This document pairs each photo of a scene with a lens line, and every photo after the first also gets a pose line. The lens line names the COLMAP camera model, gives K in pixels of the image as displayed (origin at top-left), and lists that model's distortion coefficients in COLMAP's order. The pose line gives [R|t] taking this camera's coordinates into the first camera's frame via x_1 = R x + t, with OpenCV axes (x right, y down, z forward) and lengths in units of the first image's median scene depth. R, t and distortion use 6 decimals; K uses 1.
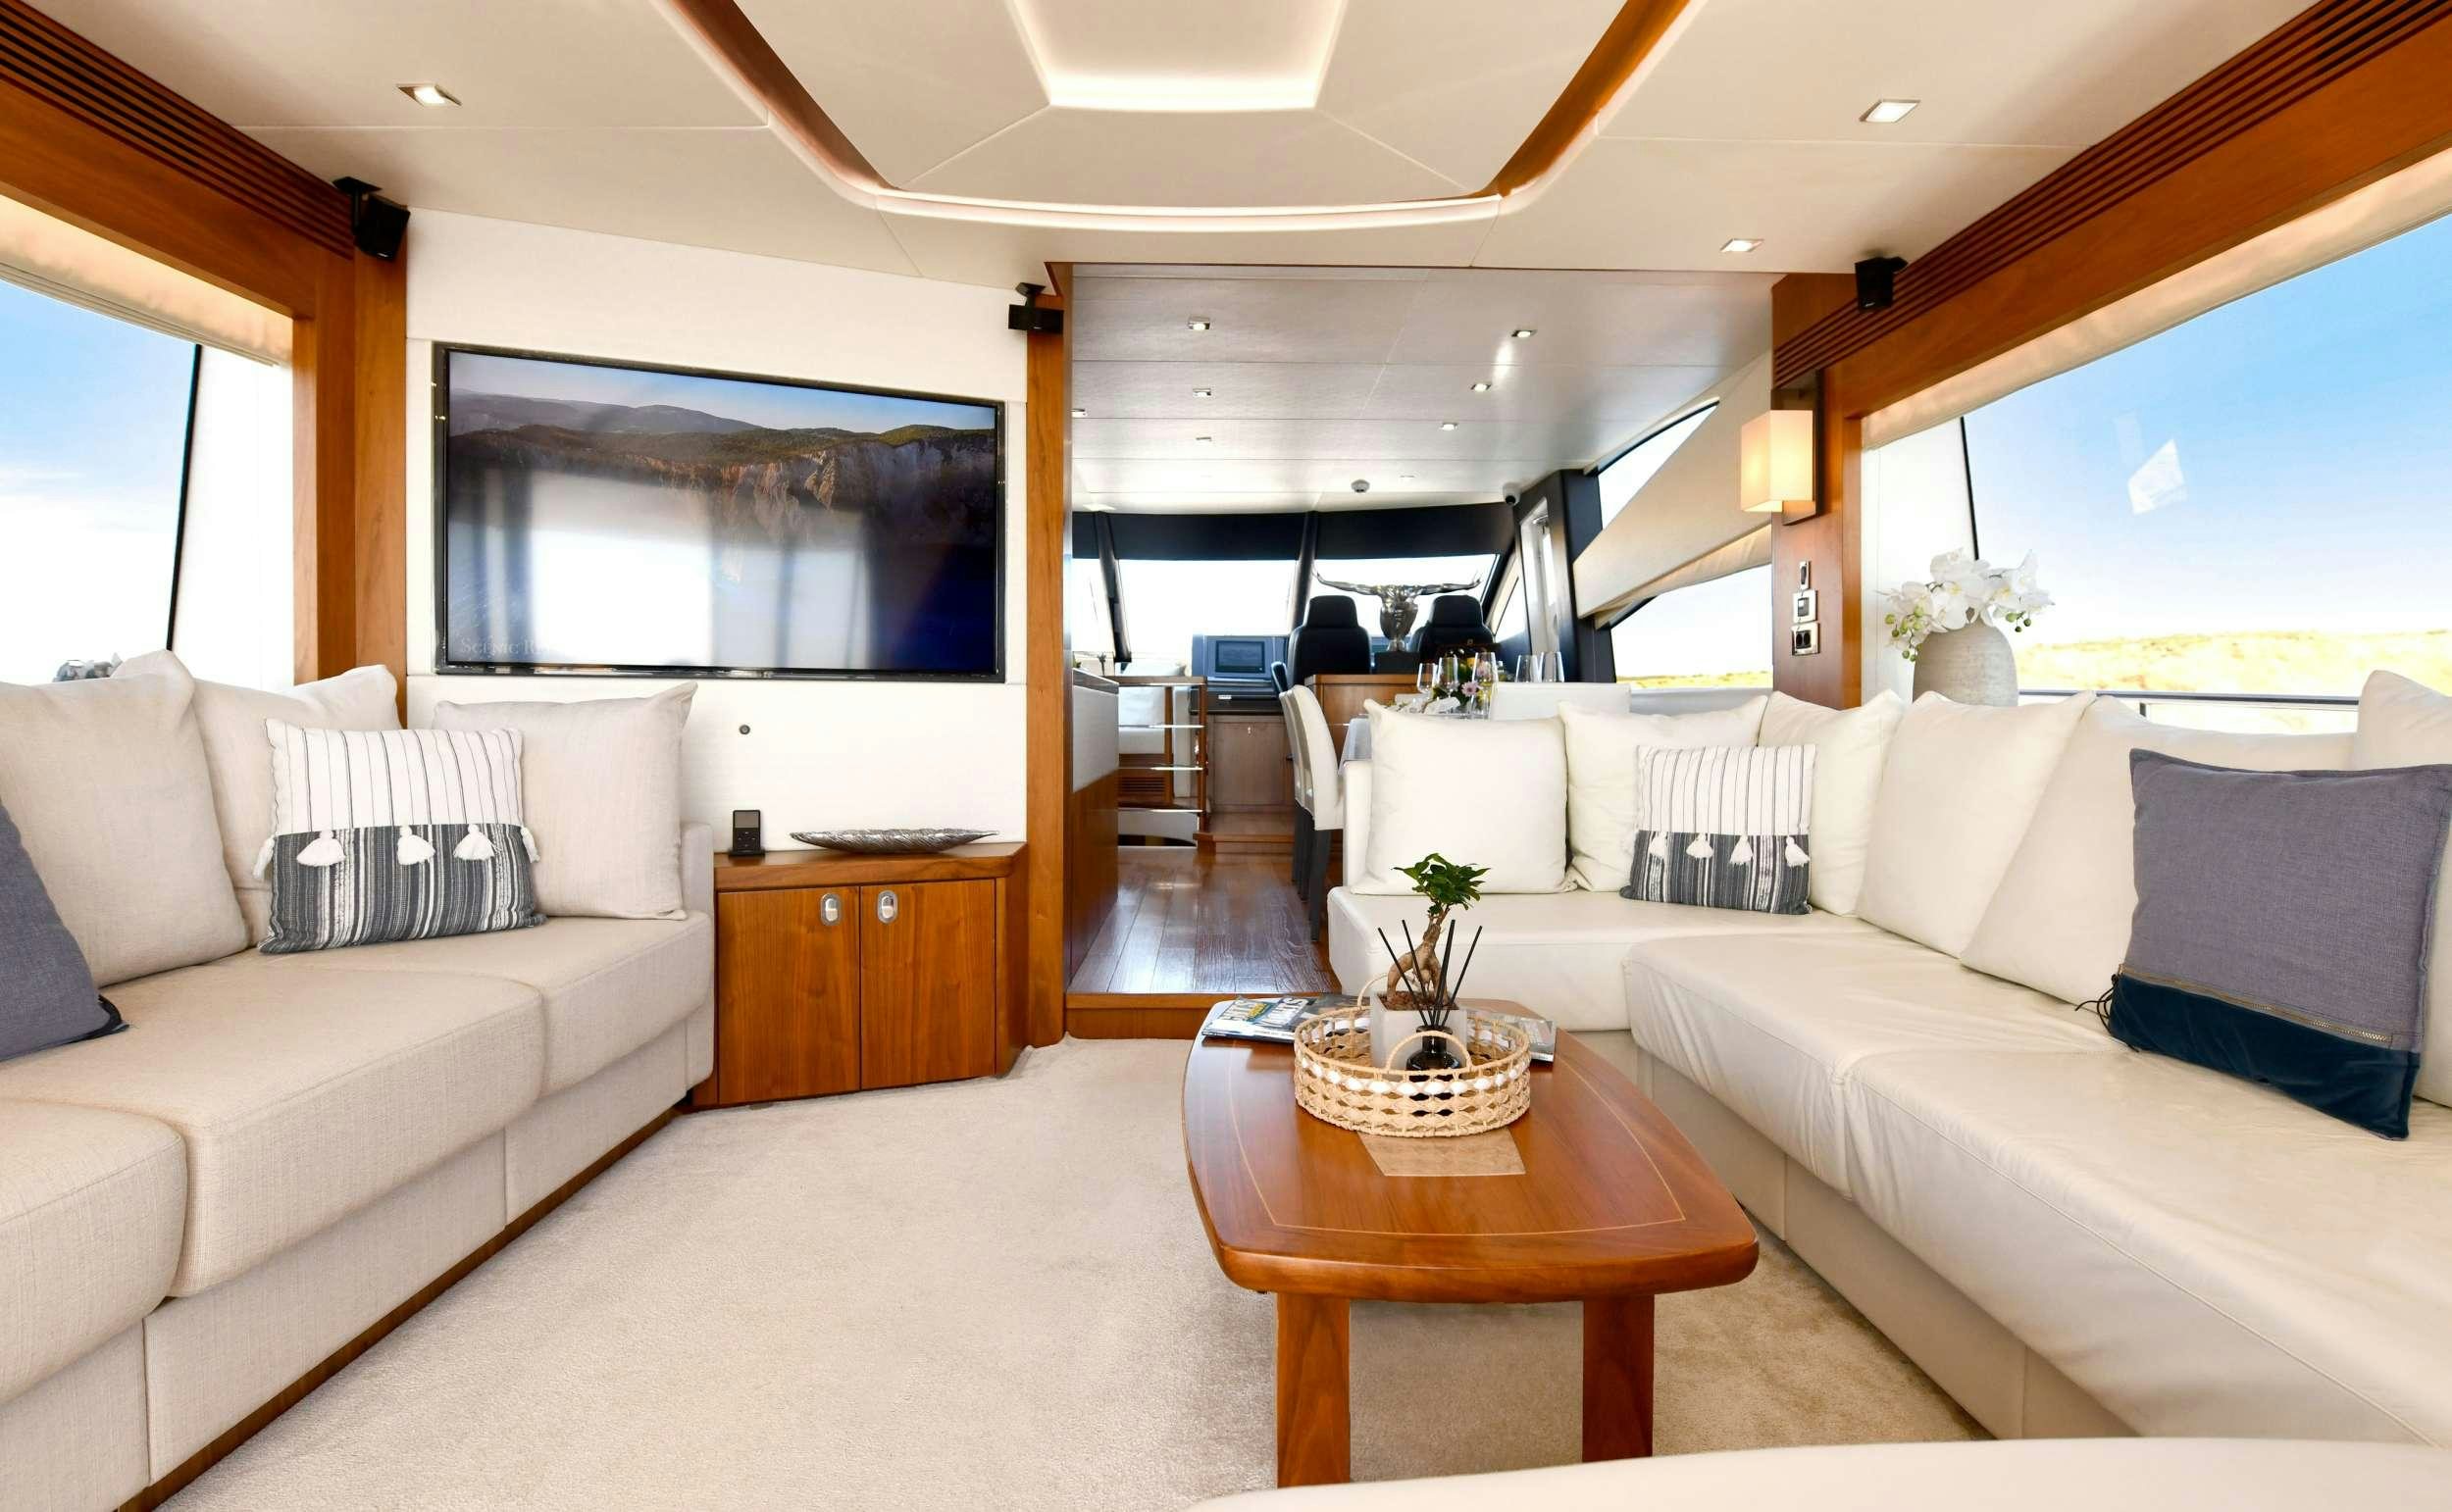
lens RADIAL K [[1185.0, 0, 1214.3], [0, 1185.0, 709.6], [0, 0, 1]] dist [-0.022711, -0.000739]
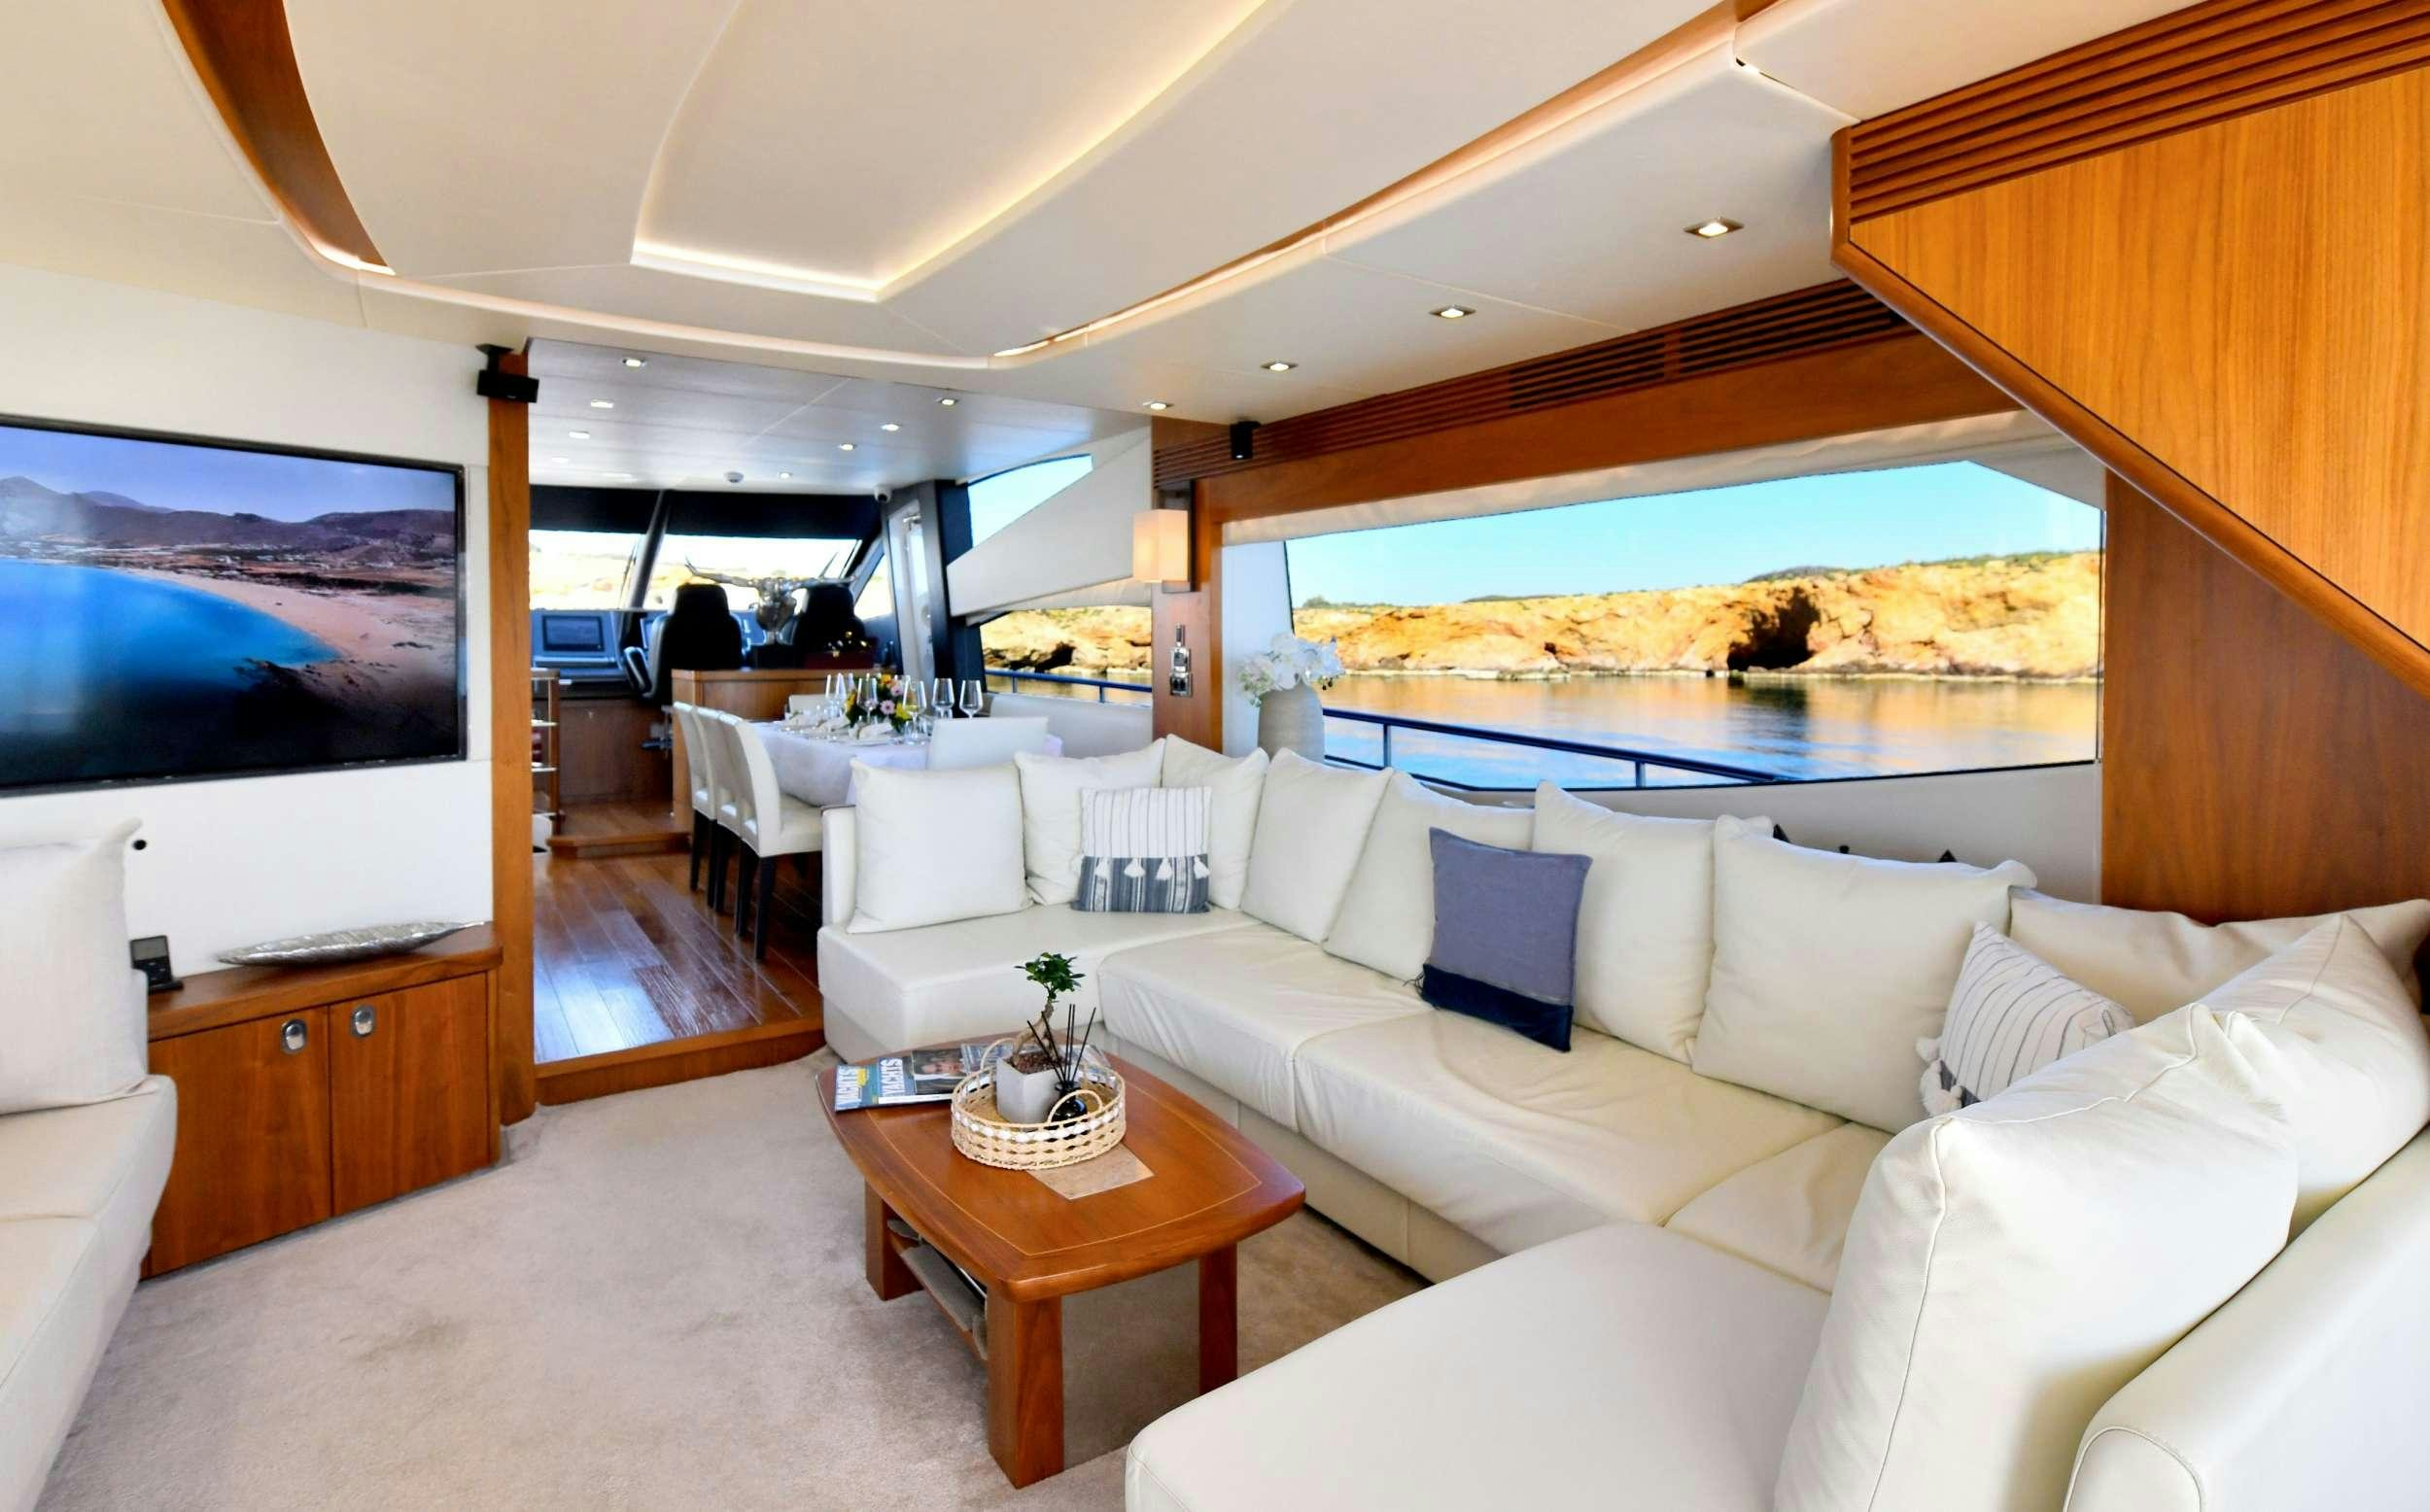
lens RADIAL K [[1197.5, 0, 1215.8], [0, 1197.5, 690.8], [0, 0, 1]] dist [-0.023043, -0.000652]
pose [[0.832346, -0.032941, 0.553276, -0.227453], [0.004341, 0.998589, 0.052924, -0.141940], [-0.554239, -0.041649, 0.831315, -0.137278]]
